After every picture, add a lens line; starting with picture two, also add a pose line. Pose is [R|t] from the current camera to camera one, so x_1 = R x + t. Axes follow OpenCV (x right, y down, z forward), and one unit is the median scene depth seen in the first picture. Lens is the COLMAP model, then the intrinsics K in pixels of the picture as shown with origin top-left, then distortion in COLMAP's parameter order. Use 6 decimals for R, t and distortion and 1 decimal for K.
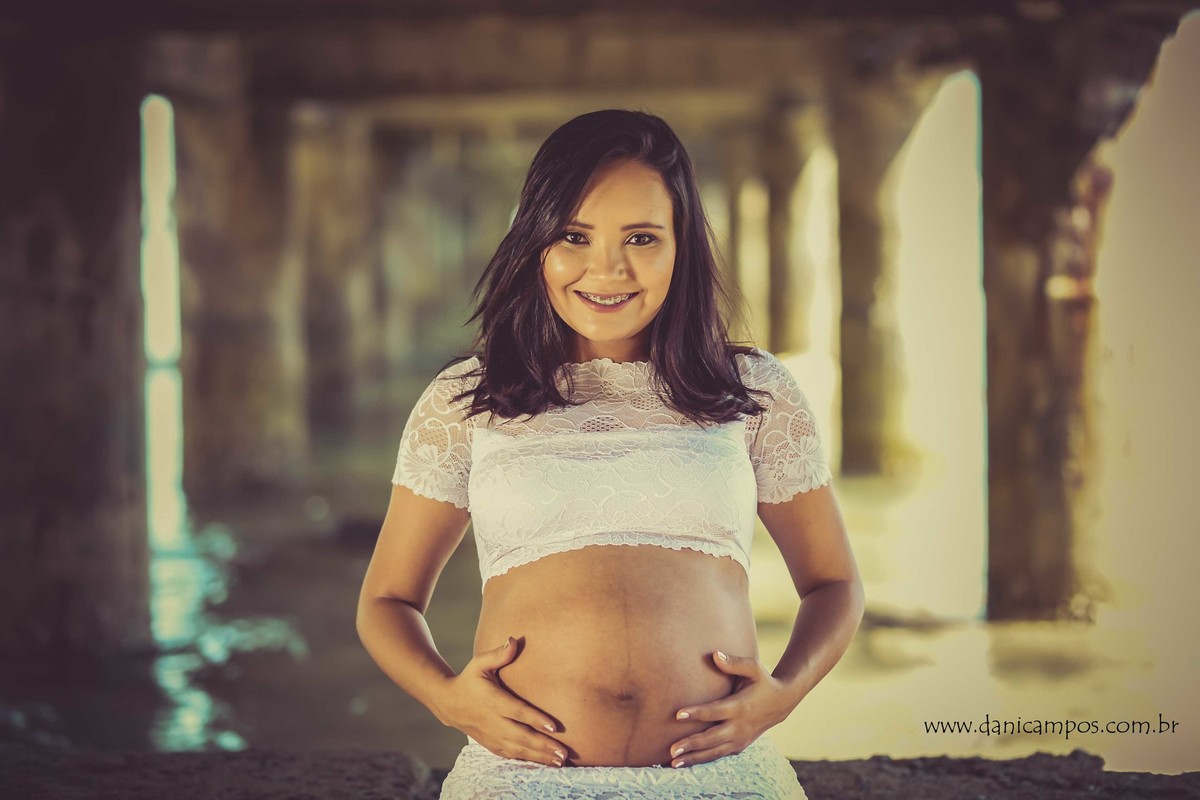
lens RADIAL K [[3206.1, 0, 597.9], [0, 3206.1, 398.9], [0, 0, 1]] dist [0.162453, 0.000000]
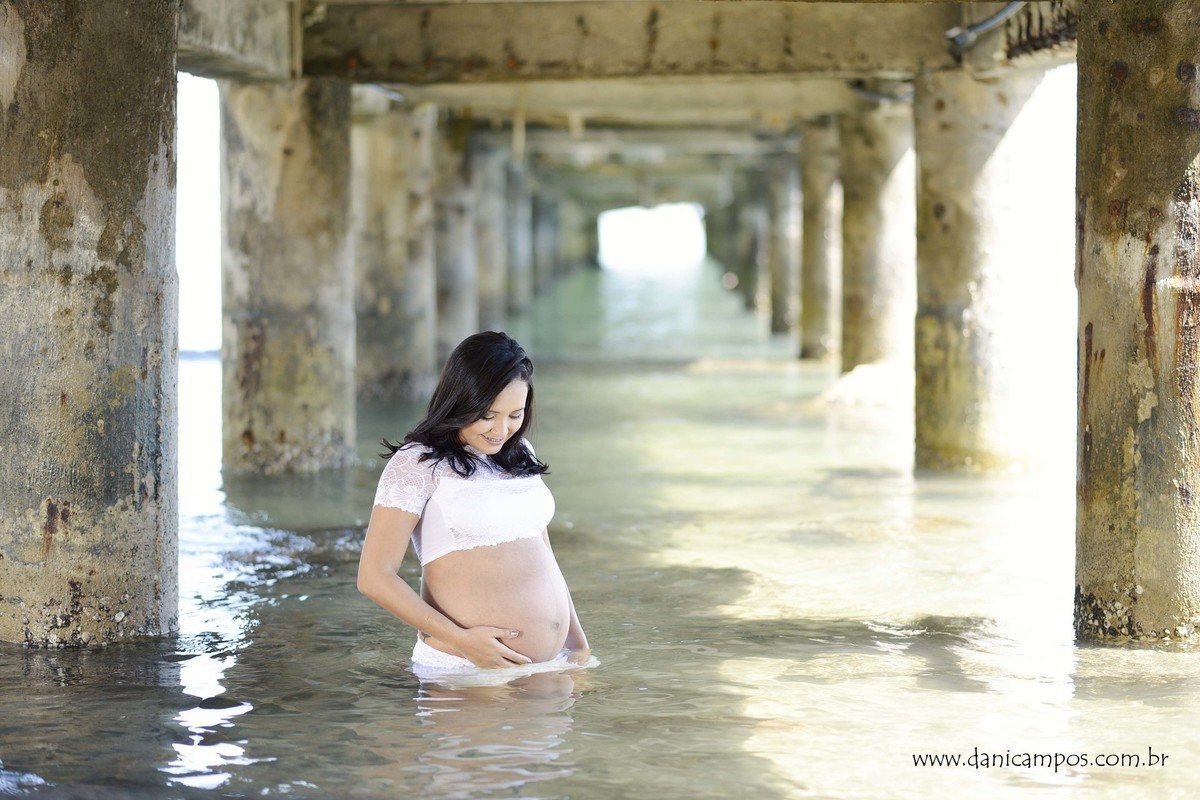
lens RADIAL K [[3206.1, 0, 594.2], [0, 3206.1, 403.3], [0, 0, 1]] dist [0.162453, 0.000000]
pose [[0.999451, 0.020109, -0.026342, 0.003801], [-0.020115, 0.999798, 0.000013, 0.001611], [0.026337, 0.000517, 0.999653, 0.050747]]
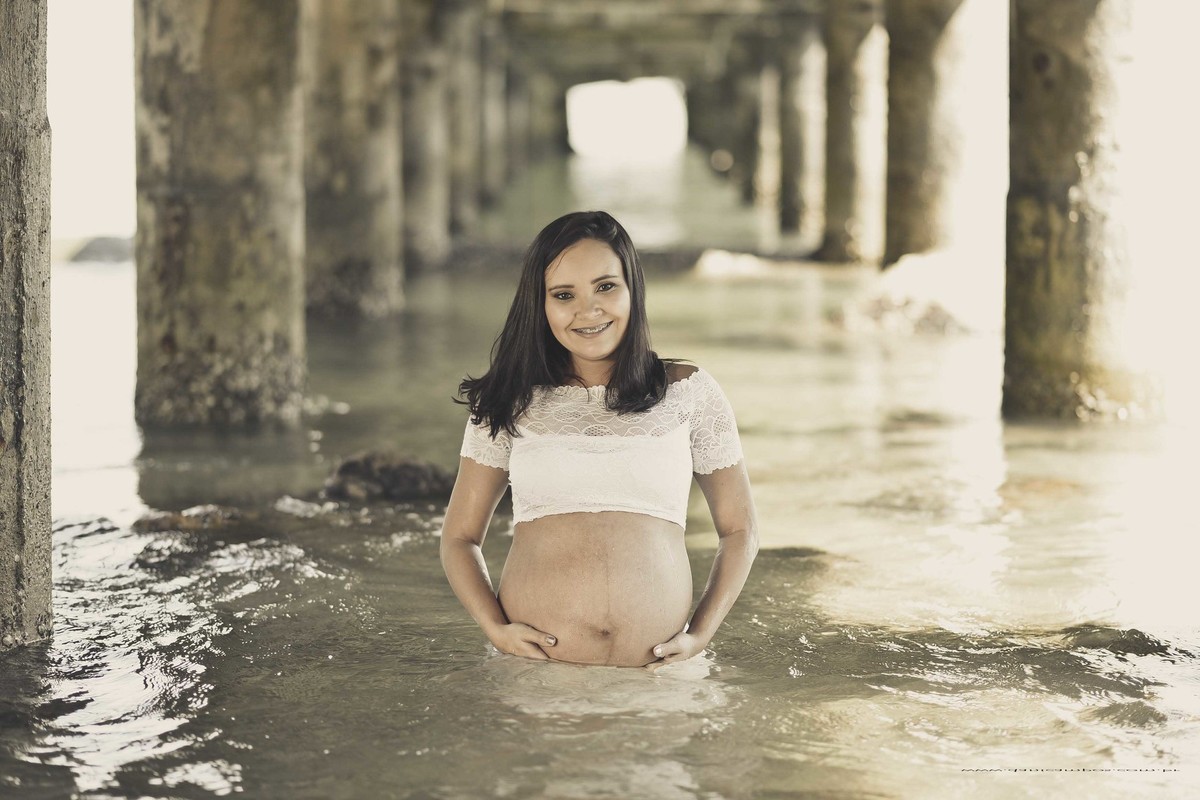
lens RADIAL K [[3206.1, 0, 606.1], [0, 3206.1, 408.6], [0, 0, 1]] dist [0.162453, 0.000000]
pose [[0.999668, 0.024661, -0.007461, -0.014874], [-0.024369, 0.999017, 0.037036, -0.001736], [0.008367, -0.036842, 0.999286, 0.246119]]
